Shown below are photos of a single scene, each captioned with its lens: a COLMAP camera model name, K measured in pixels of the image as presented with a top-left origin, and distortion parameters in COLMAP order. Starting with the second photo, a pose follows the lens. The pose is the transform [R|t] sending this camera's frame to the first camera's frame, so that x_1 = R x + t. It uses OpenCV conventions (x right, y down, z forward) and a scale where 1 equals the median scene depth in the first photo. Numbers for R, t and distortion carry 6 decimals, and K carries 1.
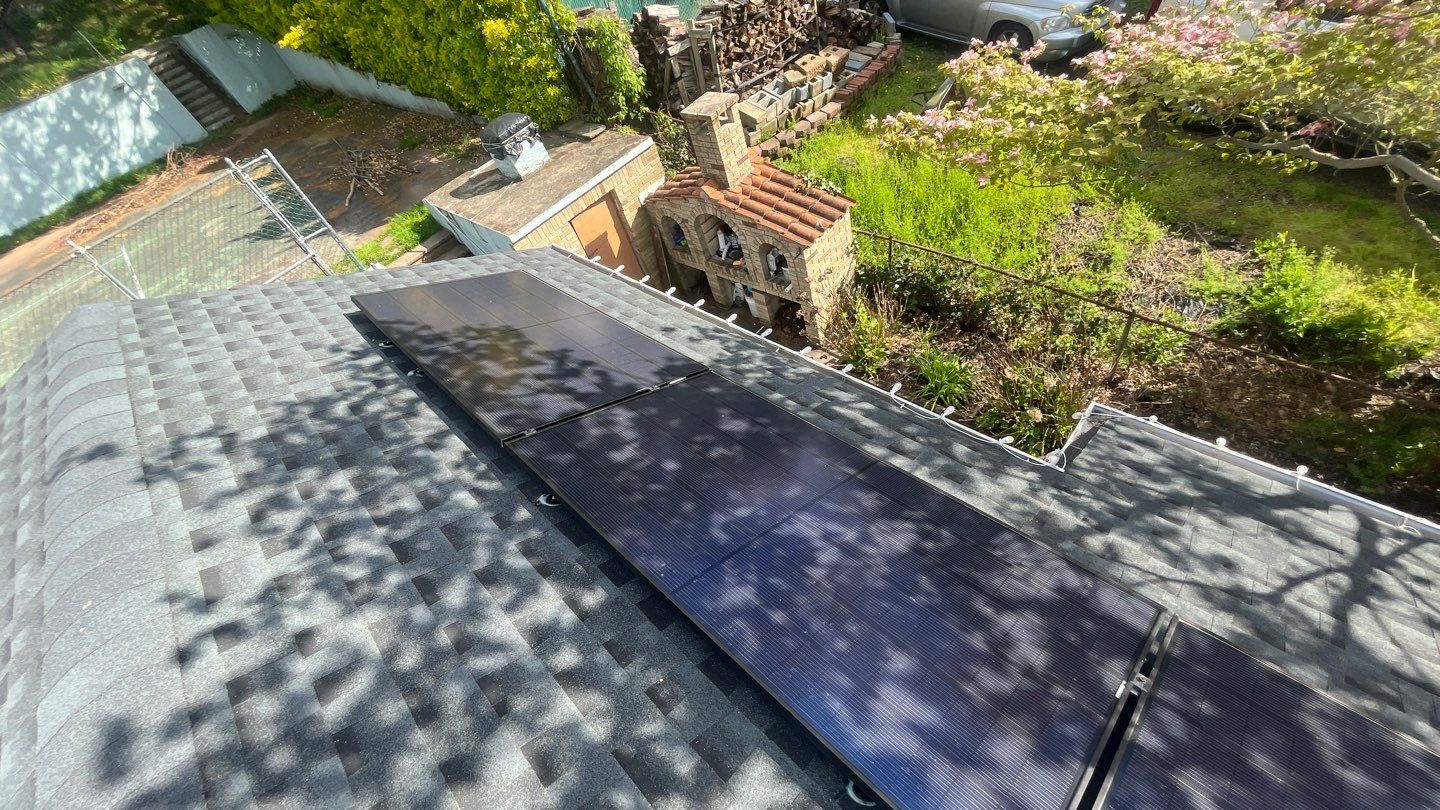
lens RADIAL K [[578.5, 0, 719.8], [0, 578.5, 400.7], [0, 0, 1]] dist [-0.003215, 0.000571]
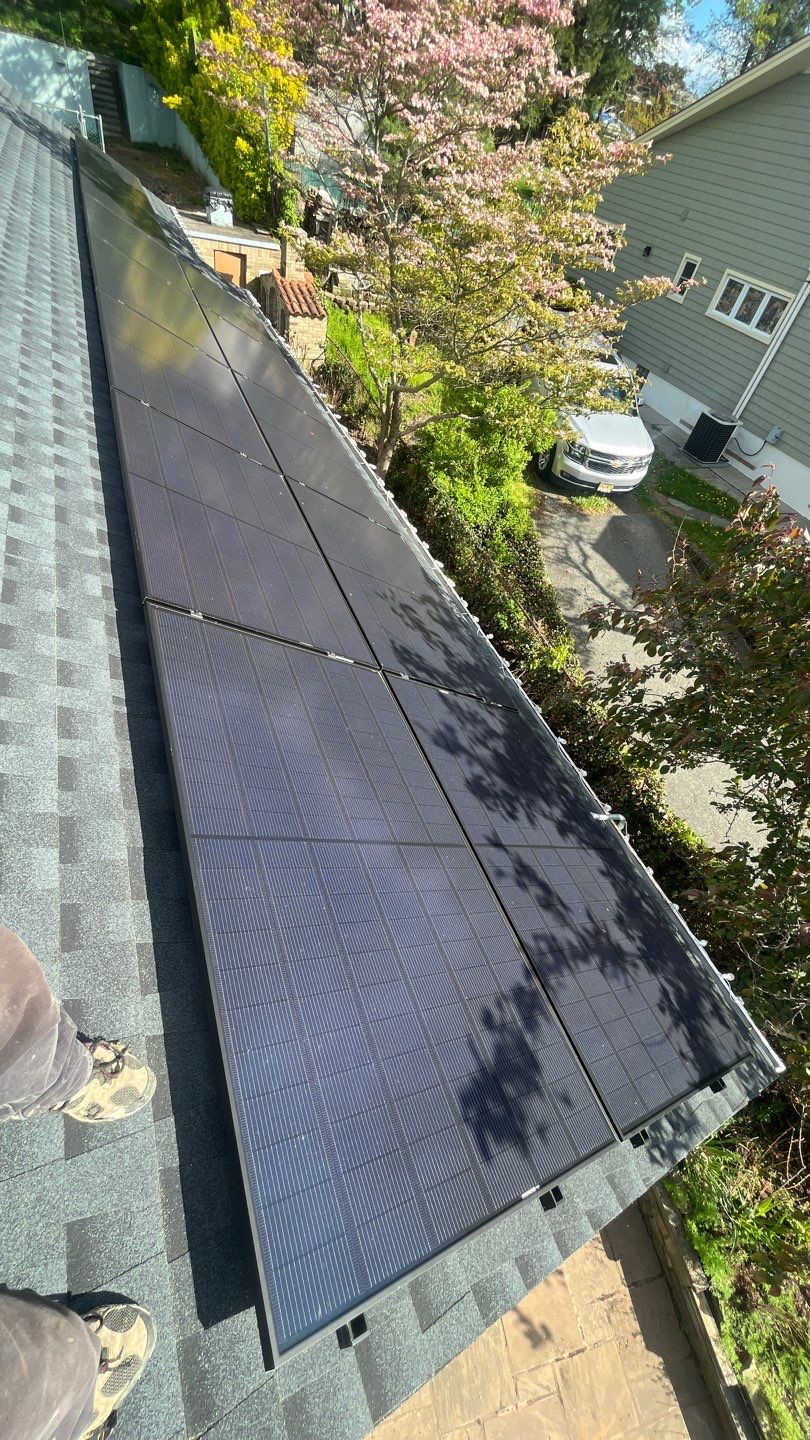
lens RADIAL K [[578.5, 0, 409.8], [0, 578.5, 717.7], [0, 0, 1]] dist [-0.003215, 0.000571]
pose [[0.814331, 0.579187, 0.037518, 1.014856], [-0.578951, 0.815164, -0.017995, 0.565575], [-0.041006, -0.007067, 0.999134, -0.871016]]
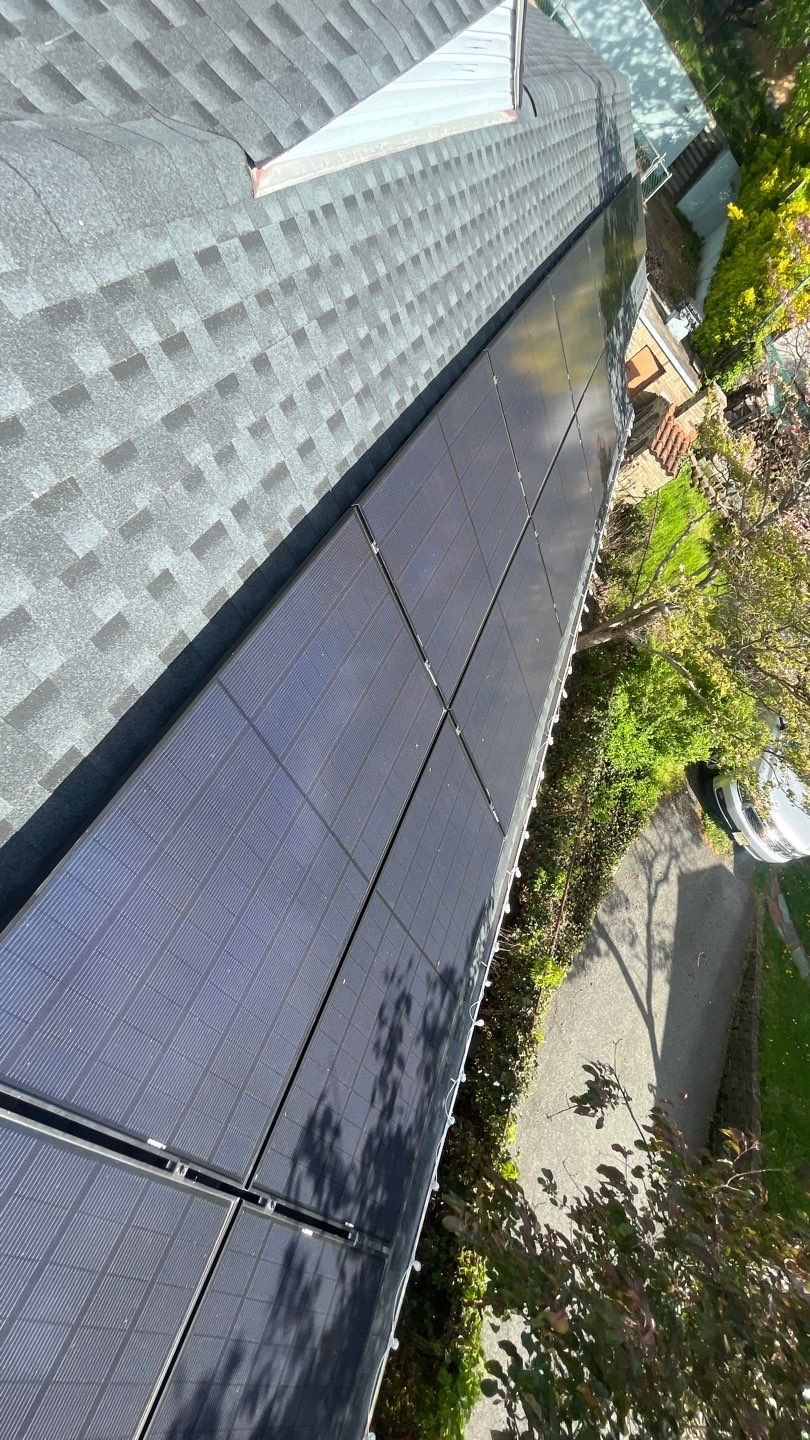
lens RADIAL K [[578.5, 0, 409.8], [0, 578.5, 717.7], [0, 0, 1]] dist [-0.003215, 0.000571]
pose [[0.084627, 0.995894, -0.032153, 0.843311], [-0.996263, 0.085130, 0.014597, 0.471080], [0.017275, 0.030798, 0.999376, -0.735413]]
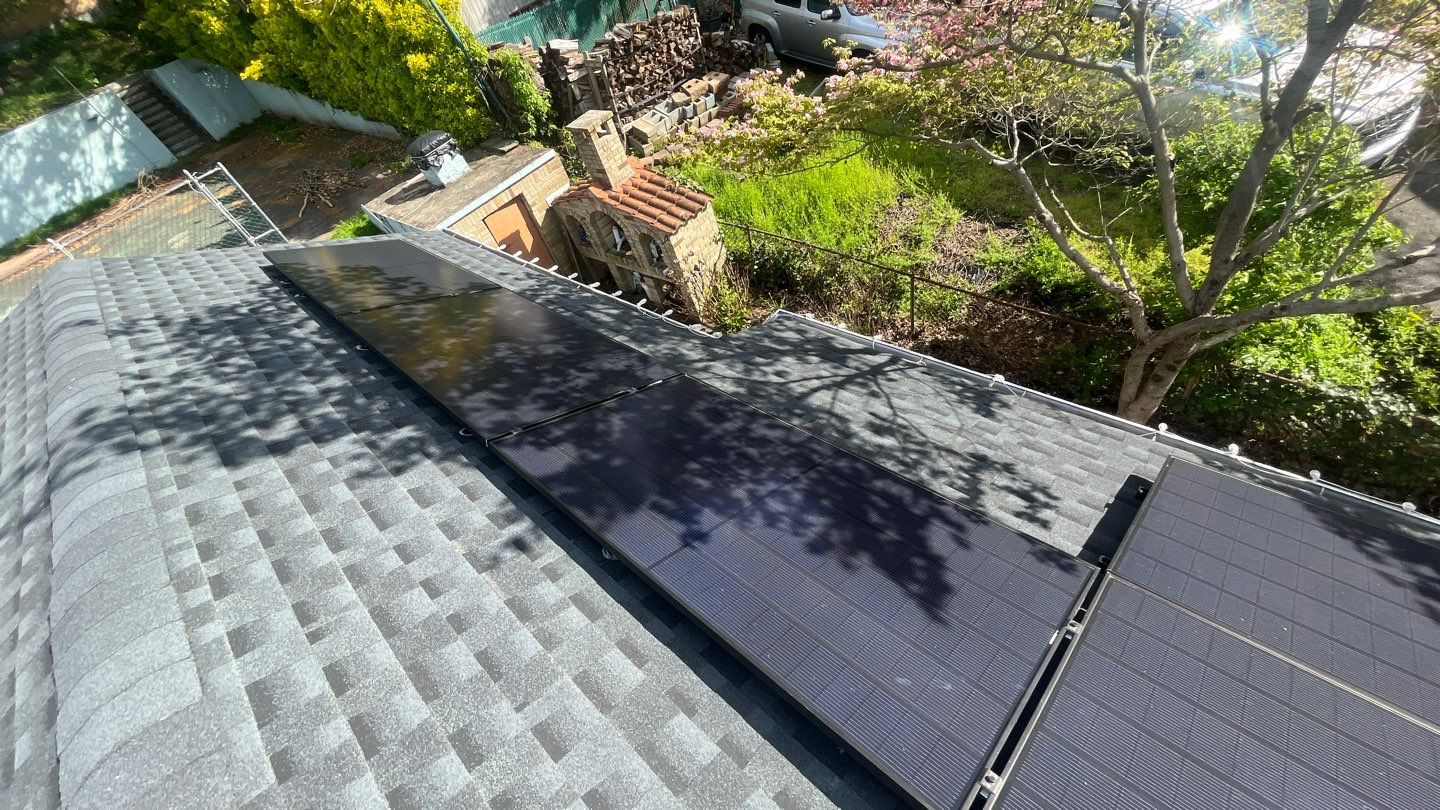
lens RADIAL K [[578.5, 0, 719.8], [0, 578.5, 400.7], [0, 0, 1]] dist [-0.003215, 0.000571]
pose [[0.999338, -0.026408, 0.025027, 0.174001], [0.027267, 0.999028, -0.034621, 0.106311], [-0.024088, 0.035281, 0.999087, -0.168374]]
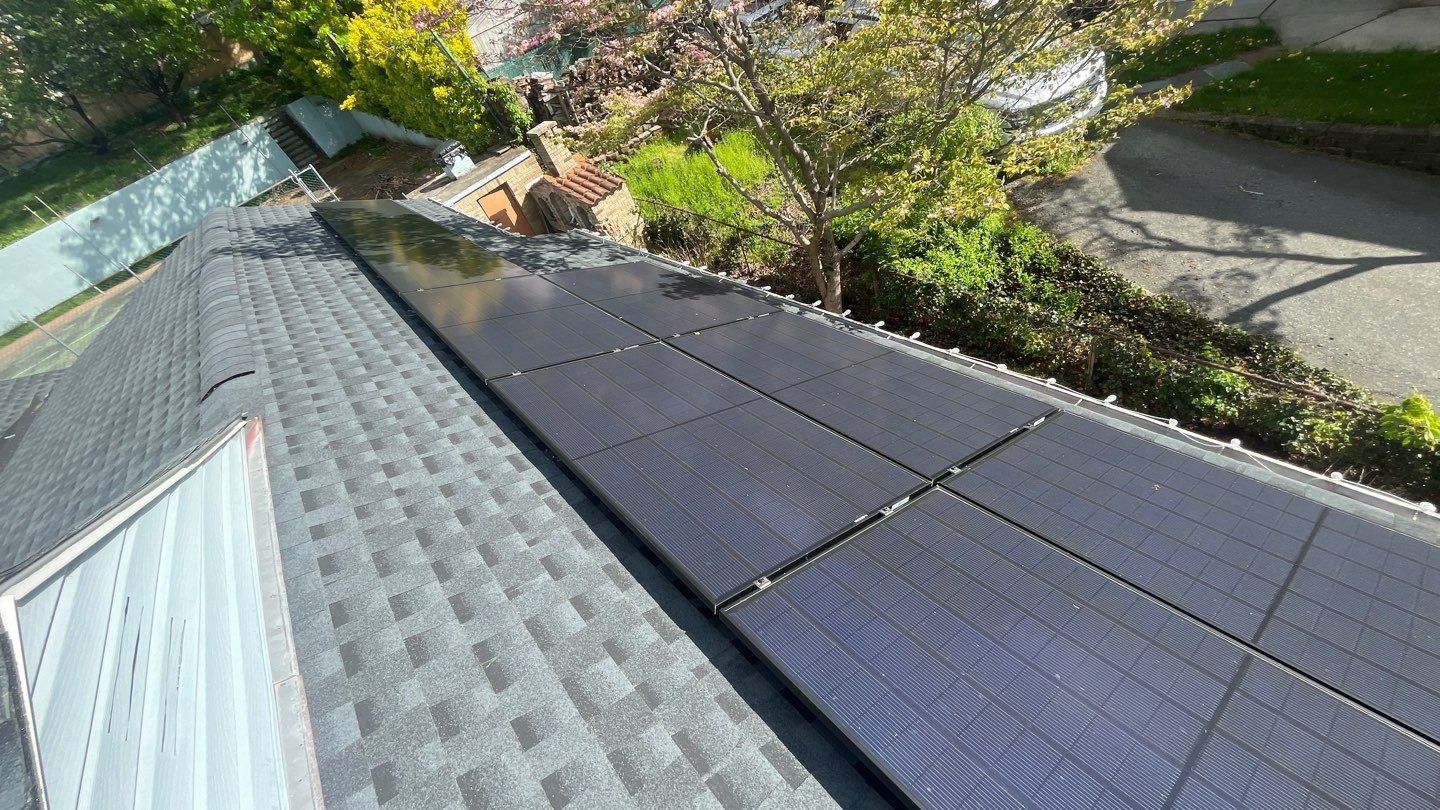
lens RADIAL K [[578.5, 0, 719.8], [0, 578.5, 400.7], [0, 0, 1]] dist [-0.003215, 0.000571]
pose [[0.994069, 0.003238, -0.108702, 0.589254], [-0.009319, 0.998416, -0.055485, 0.335512], [0.108350, 0.056169, 0.992525, -0.525145]]
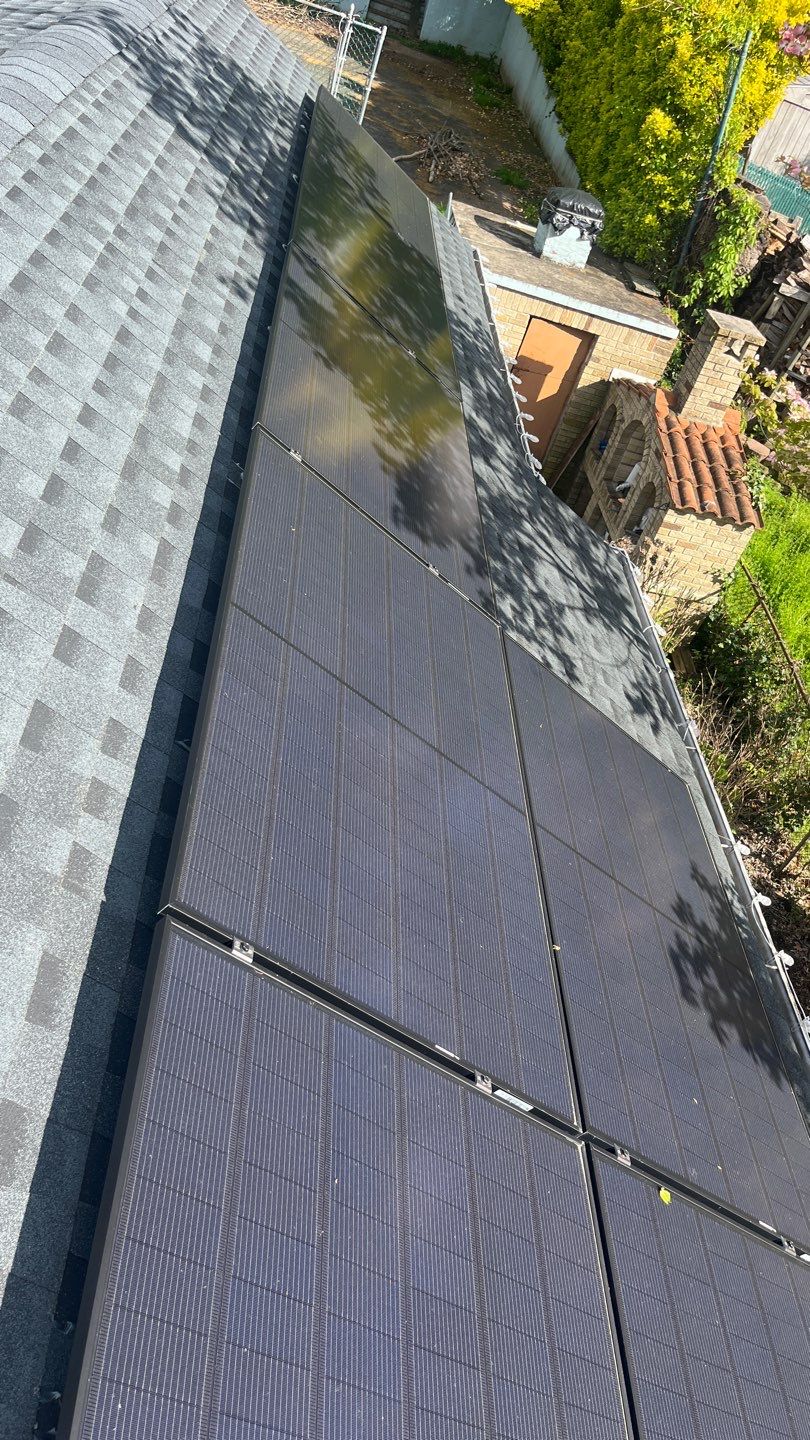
lens RADIAL K [[1092.3, 0, 411.5], [0, 1092.3, 764.4], [0, 0, 1]] dist [0.013144, -0.002628]
pose [[0.590014, 0.776478, -0.221283, 0.456831], [-0.800662, 0.598008, -0.036430, 0.253273], [0.104043, 0.198667, 0.974529, -0.395409]]
